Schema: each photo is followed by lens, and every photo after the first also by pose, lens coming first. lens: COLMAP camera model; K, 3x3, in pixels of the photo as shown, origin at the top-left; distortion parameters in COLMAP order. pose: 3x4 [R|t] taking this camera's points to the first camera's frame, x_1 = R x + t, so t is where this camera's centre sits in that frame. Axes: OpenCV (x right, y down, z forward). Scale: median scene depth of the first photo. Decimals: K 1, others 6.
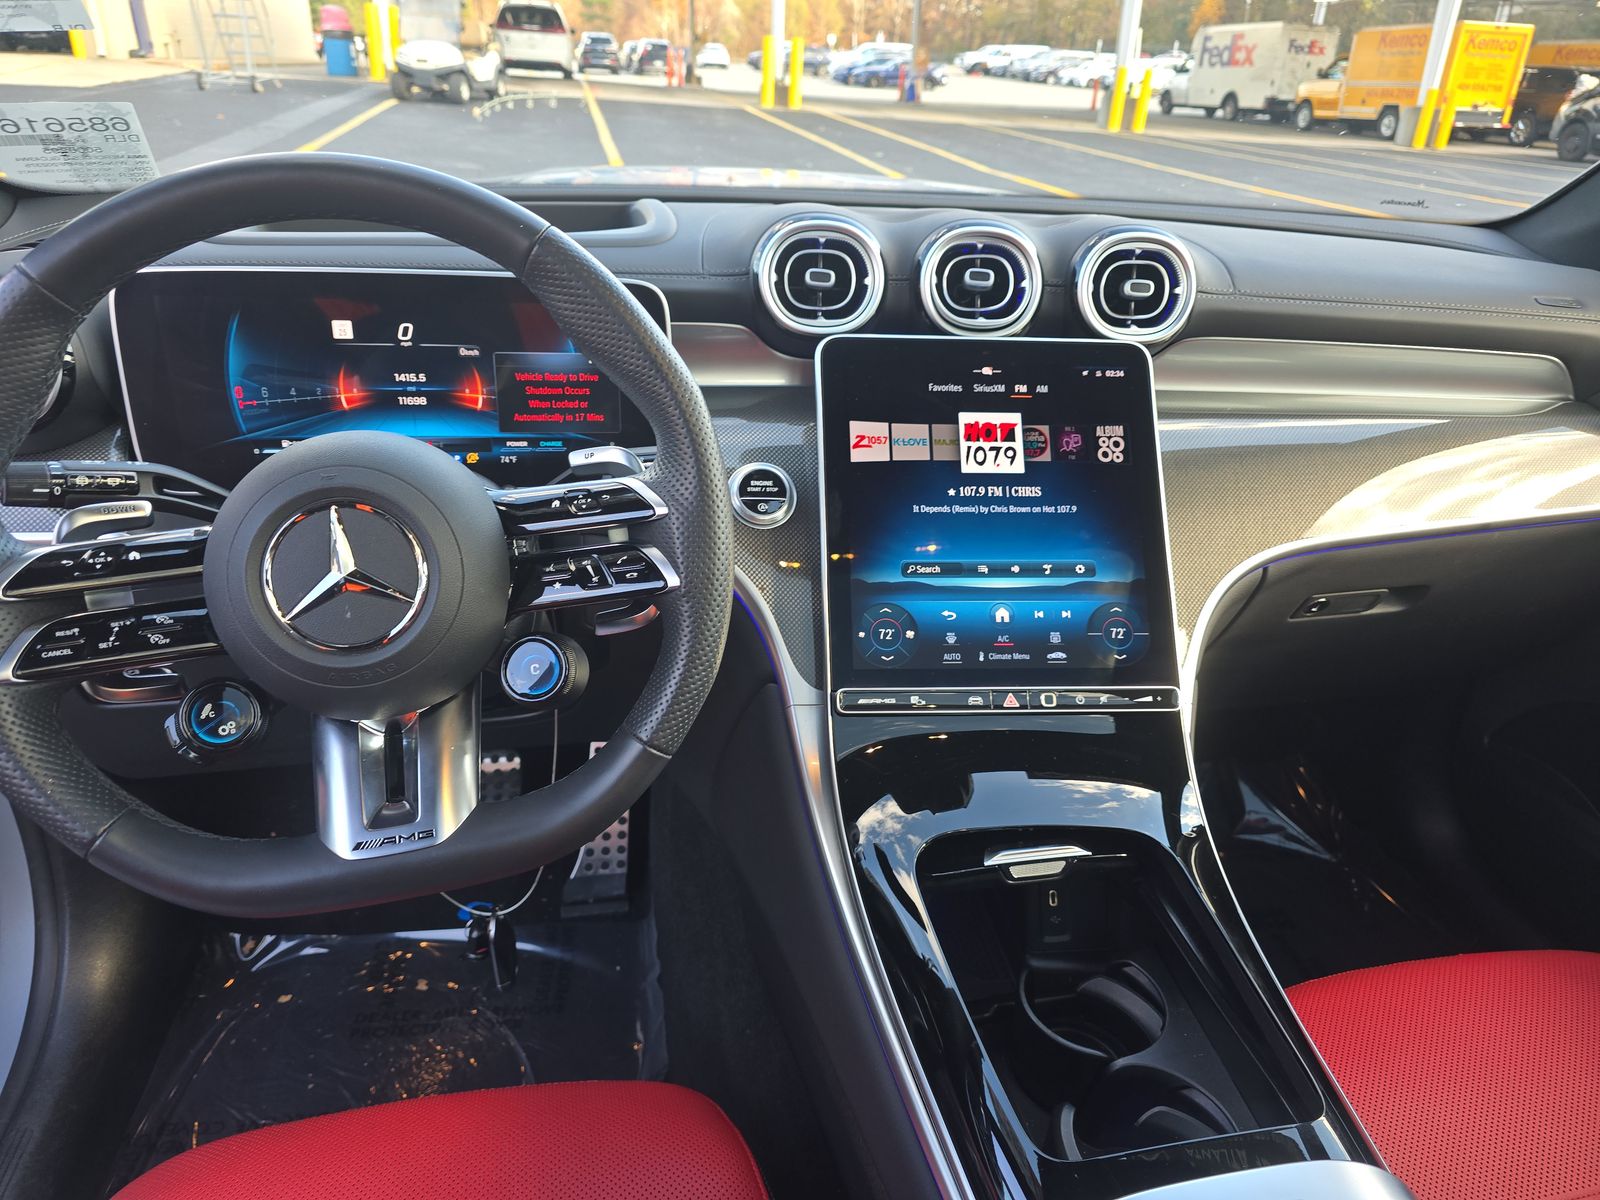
lens RADIAL K [[1096.5, 0, 854.8], [0, 1096.5, 602.6], [0, 0, 1]] dist [0.036964, -0.034265]
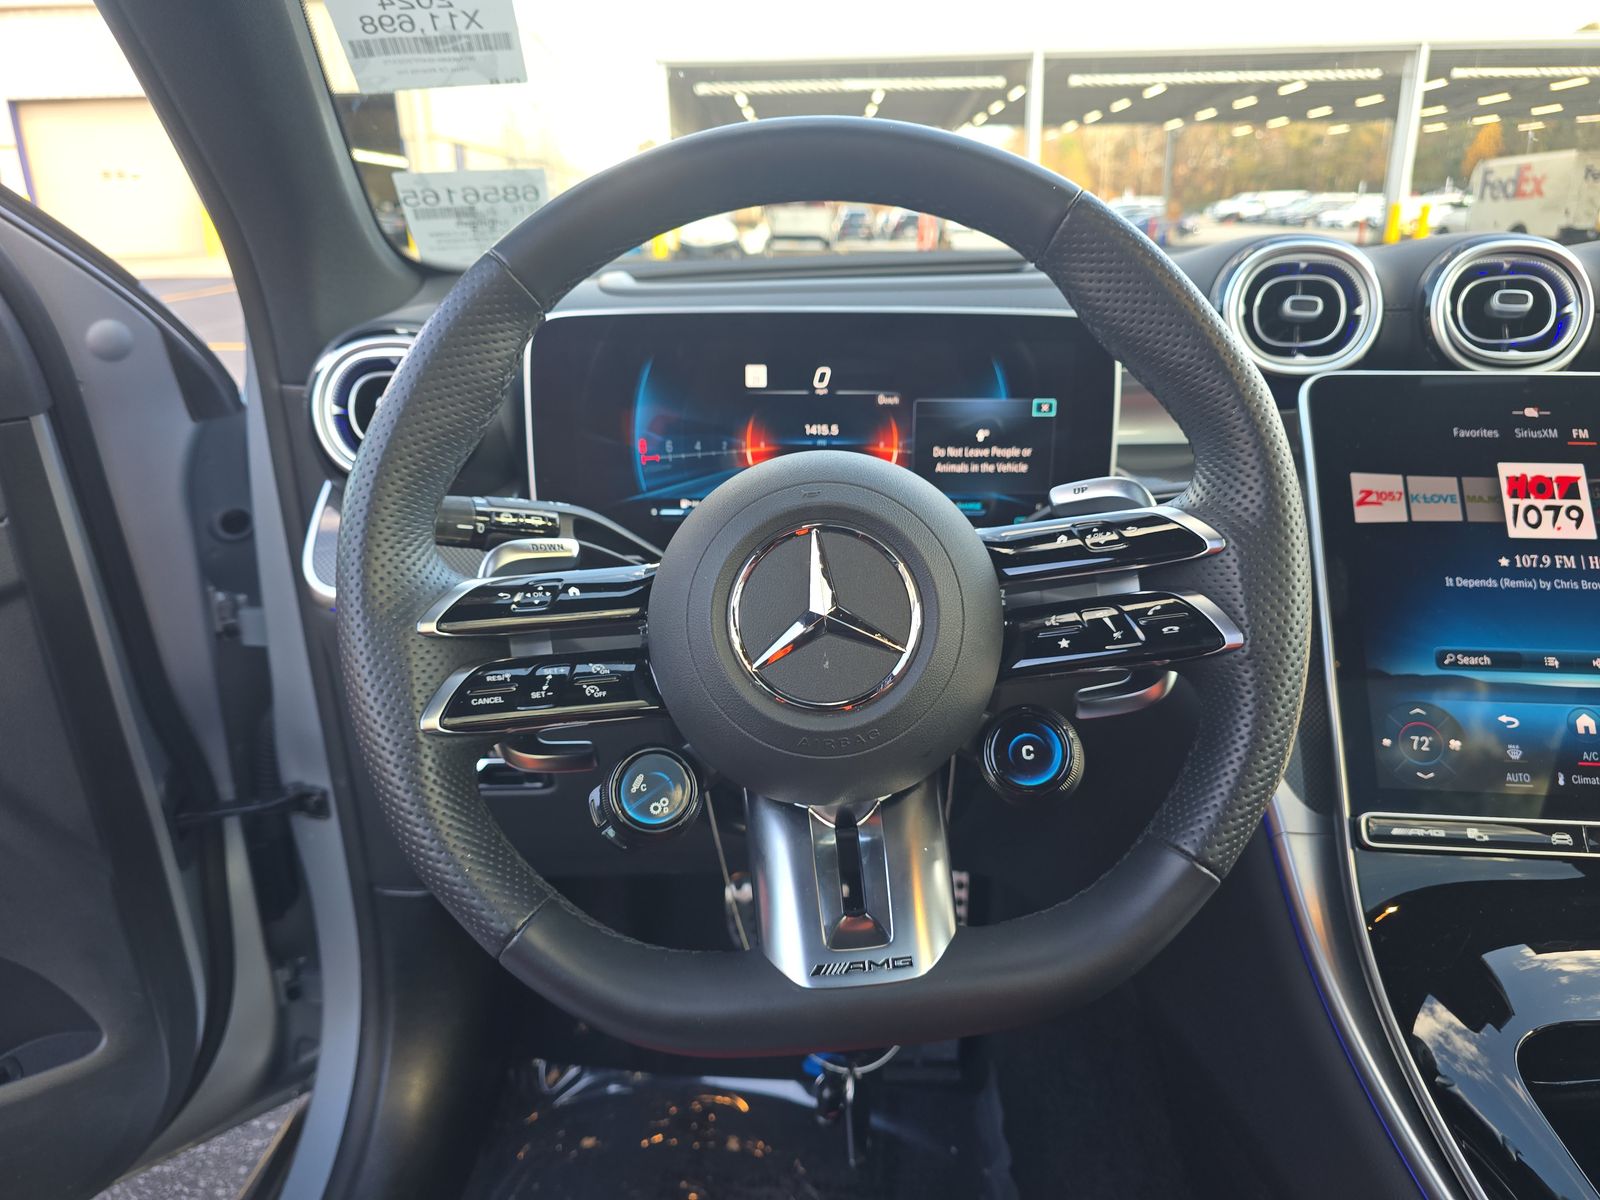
lens RADIAL K [[1104.3, 0, 857.2], [0, 1104.3, 607.3], [0, 0, 1]] dist [0.043569, -0.050570]
pose [[0.979560, 0.016171, -0.200503, -0.191666], [-0.042085, 0.991179, -0.125667, 0.047003], [0.196702, 0.131536, 0.971600, 0.159463]]
